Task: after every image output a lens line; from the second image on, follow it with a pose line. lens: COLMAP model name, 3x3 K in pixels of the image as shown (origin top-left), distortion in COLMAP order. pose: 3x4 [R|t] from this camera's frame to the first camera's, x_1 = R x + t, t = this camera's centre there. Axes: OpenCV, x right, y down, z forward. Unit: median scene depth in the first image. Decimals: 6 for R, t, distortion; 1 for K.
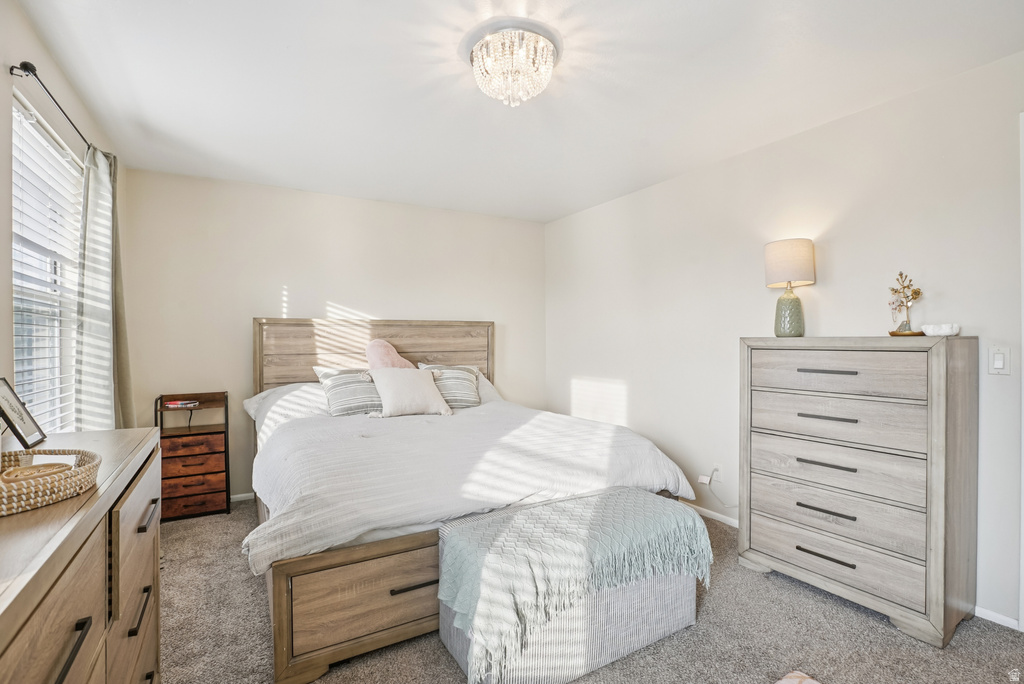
lens RADIAL K [[482.8, 0, 507.5], [0, 482.8, 340.0], [0, 0, 1]] dist [-0.027733, 0.009028]
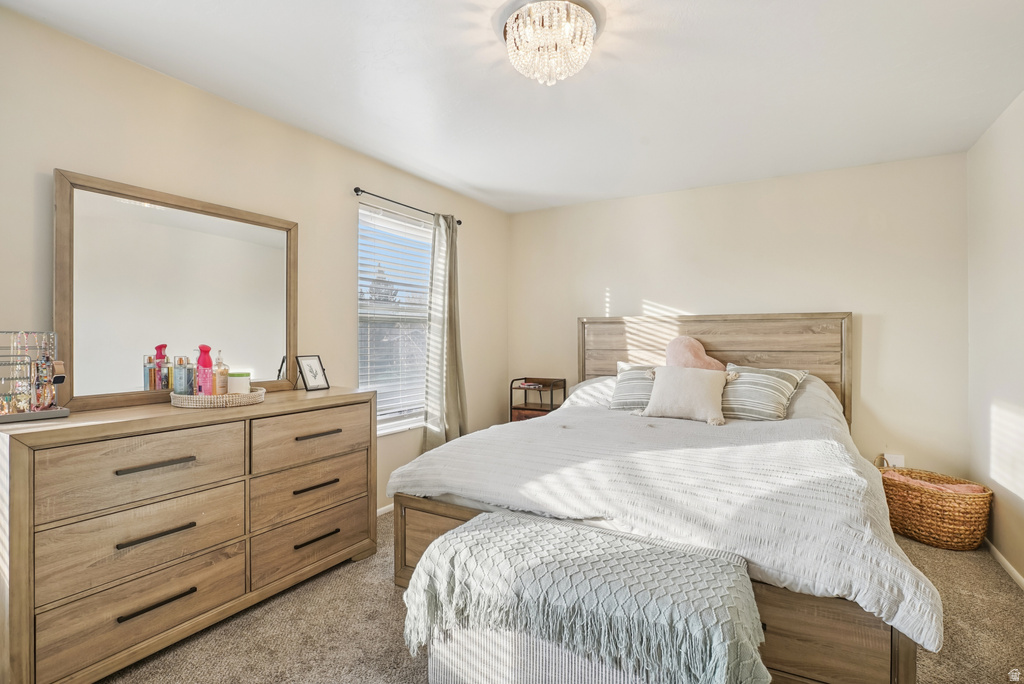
lens RADIAL K [[482.8, 0, 512.1], [0, 482.8, 336.8], [0, 0, 1]] dist [-0.027733, 0.009028]
pose [[0.515639, 0.001757, -0.856804, 0.386644], [-0.001861, 0.999998, 0.000931, -0.000484], [0.856804, 0.001114, 0.515641, 0.234350]]
